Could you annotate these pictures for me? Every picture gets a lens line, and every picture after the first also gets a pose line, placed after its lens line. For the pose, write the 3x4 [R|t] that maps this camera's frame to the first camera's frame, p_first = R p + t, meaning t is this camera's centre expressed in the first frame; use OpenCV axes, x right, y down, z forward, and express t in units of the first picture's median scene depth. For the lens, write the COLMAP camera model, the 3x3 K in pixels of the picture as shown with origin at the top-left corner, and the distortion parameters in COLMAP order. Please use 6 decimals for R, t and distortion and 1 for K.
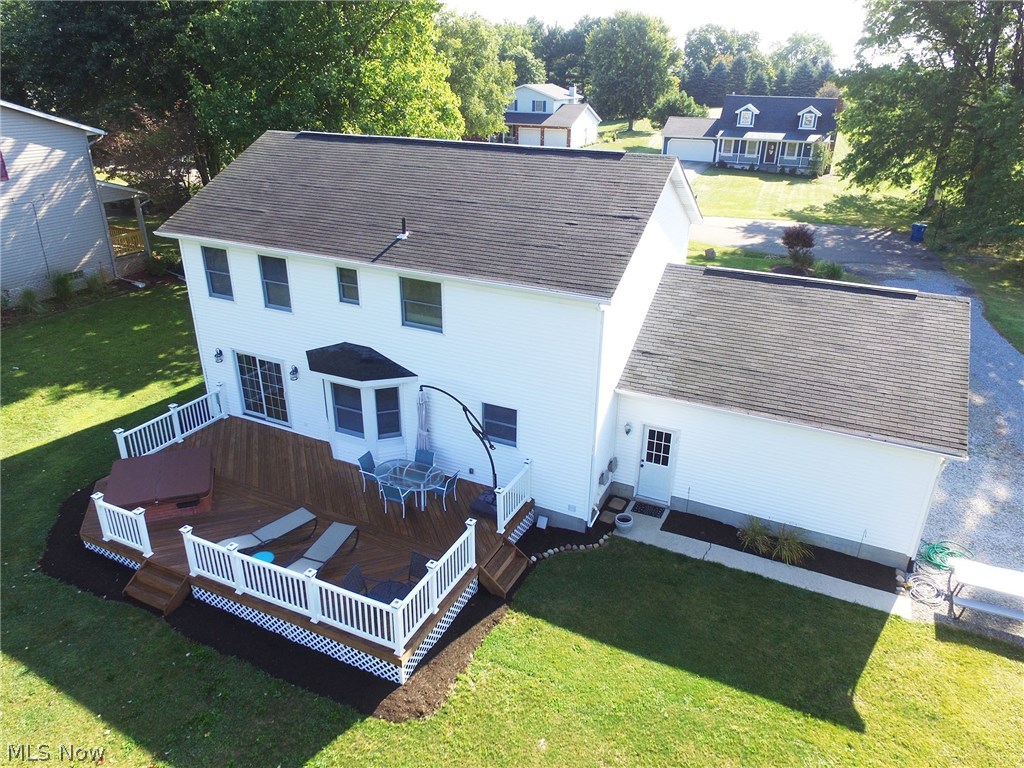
lens RADIAL K [[689.4, 0, 516.5], [0, 689.4, 377.4], [0, 0, 1]] dist [-0.001412, -0.002364]
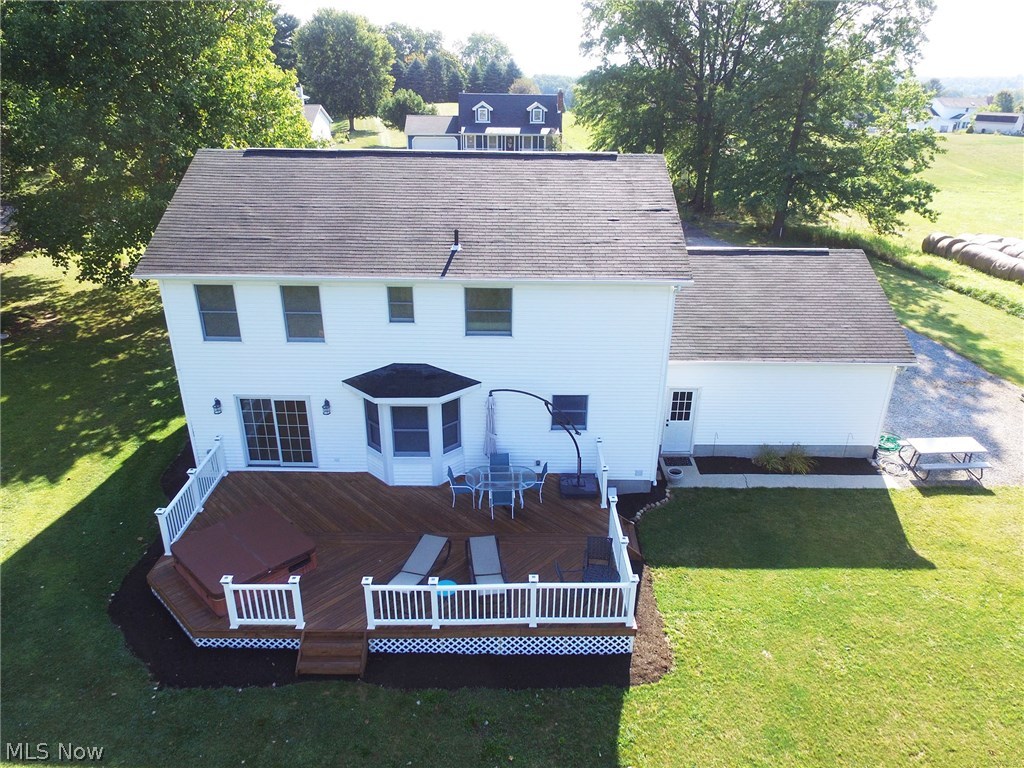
lens RADIAL K [[684.8, 0, 512.0], [0, 684.8, 384.0], [0, 0, 1]] dist [-0.006625, -0.002469]
pose [[0.902274, -0.181497, 0.391102, -0.493033], [0.175407, 0.983144, 0.051580, -0.044161], [-0.393871, 0.022063, 0.918901, 0.050905]]
